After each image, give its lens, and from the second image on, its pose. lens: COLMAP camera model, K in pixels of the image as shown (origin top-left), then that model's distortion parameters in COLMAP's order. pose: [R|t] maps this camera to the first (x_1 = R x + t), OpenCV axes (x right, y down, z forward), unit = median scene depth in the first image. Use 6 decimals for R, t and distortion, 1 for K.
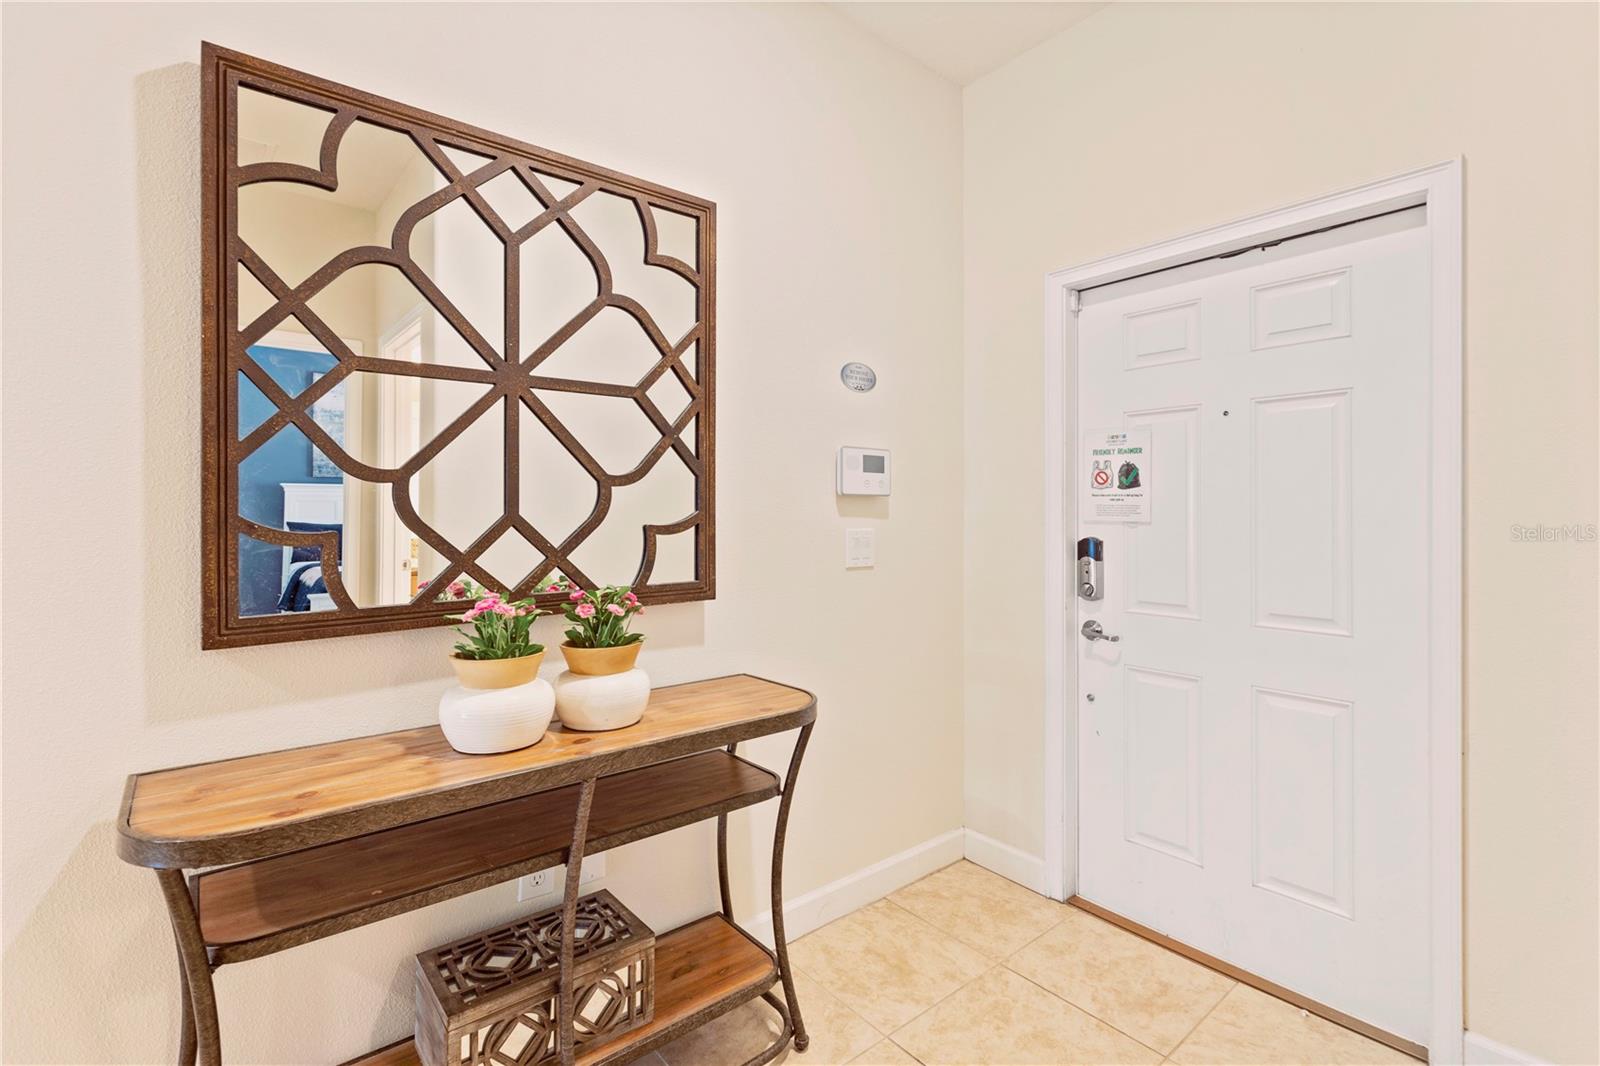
lens RADIAL K [[727.1, 0, 800.0], [0, 727.1, 533.0], [0, 0, 1]] dist [-0.004176, -0.000150]
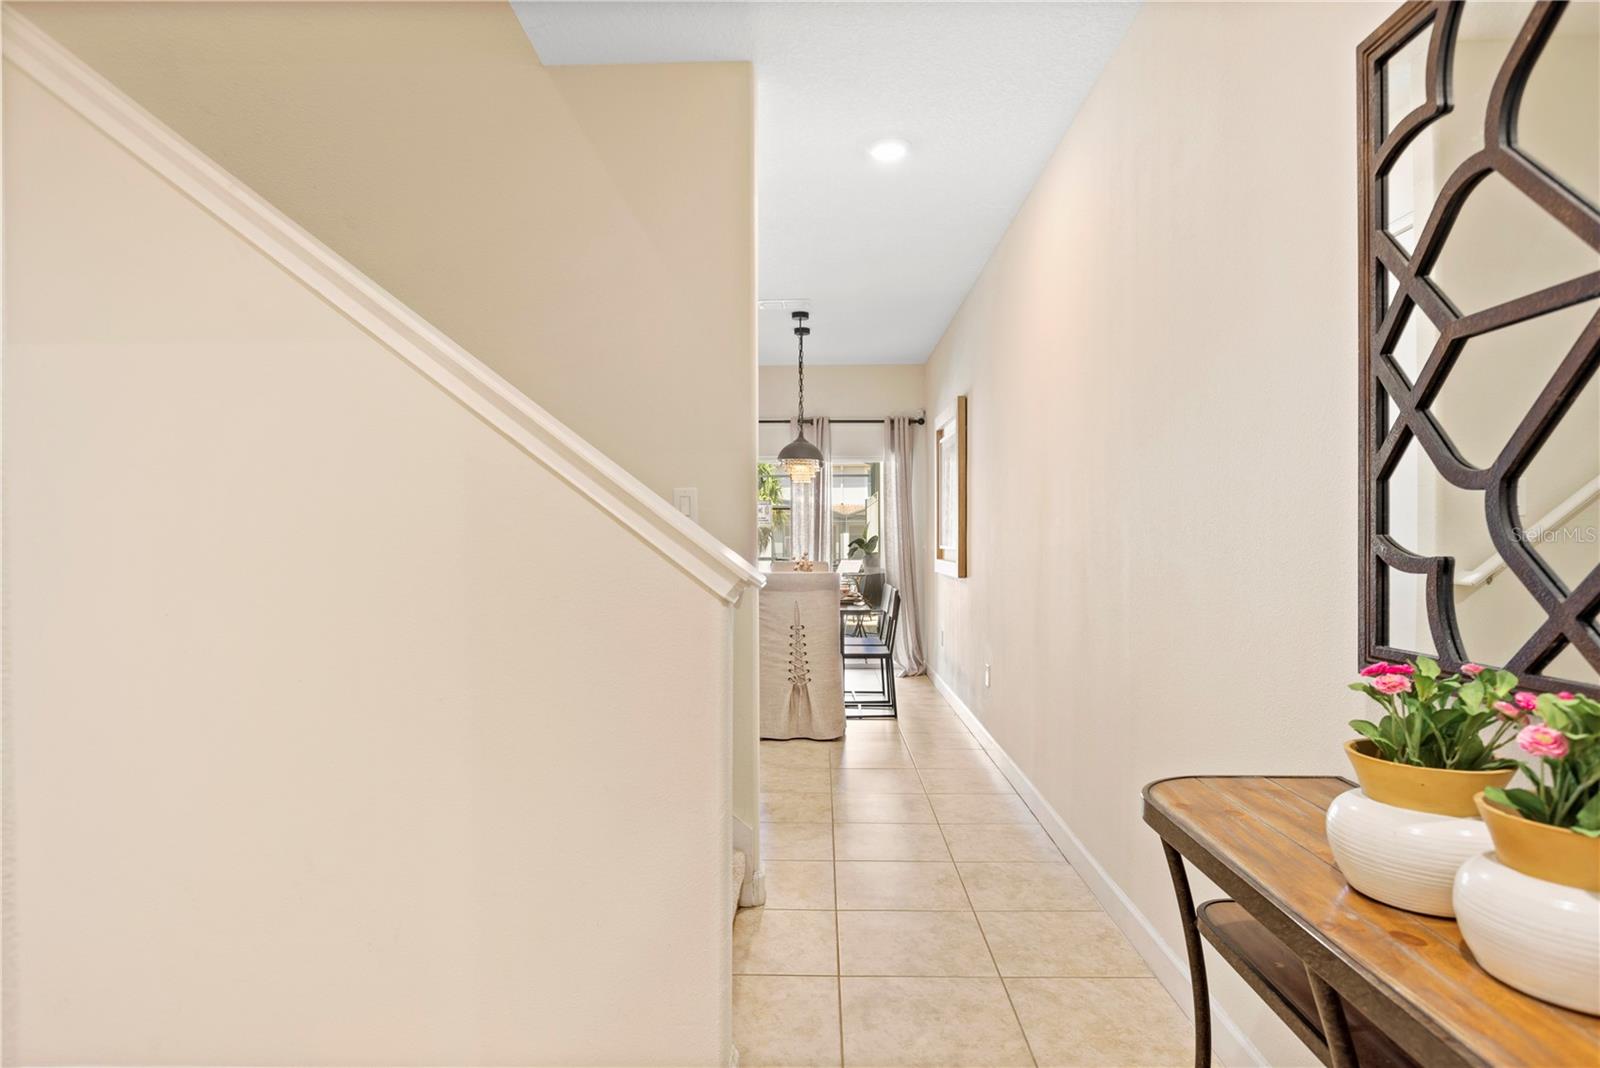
lens RADIAL K [[980.0, 0, 800.0], [0, 980.0, 534.0], [0, 0, 1]] dist [0.001756, 0.000634]
pose [[-0.652997, 0.005325, -0.757341, 0.599384], [-0.024131, 0.999321, 0.027832, -0.036731], [0.756976, 0.036450, -0.652426, 1.164859]]
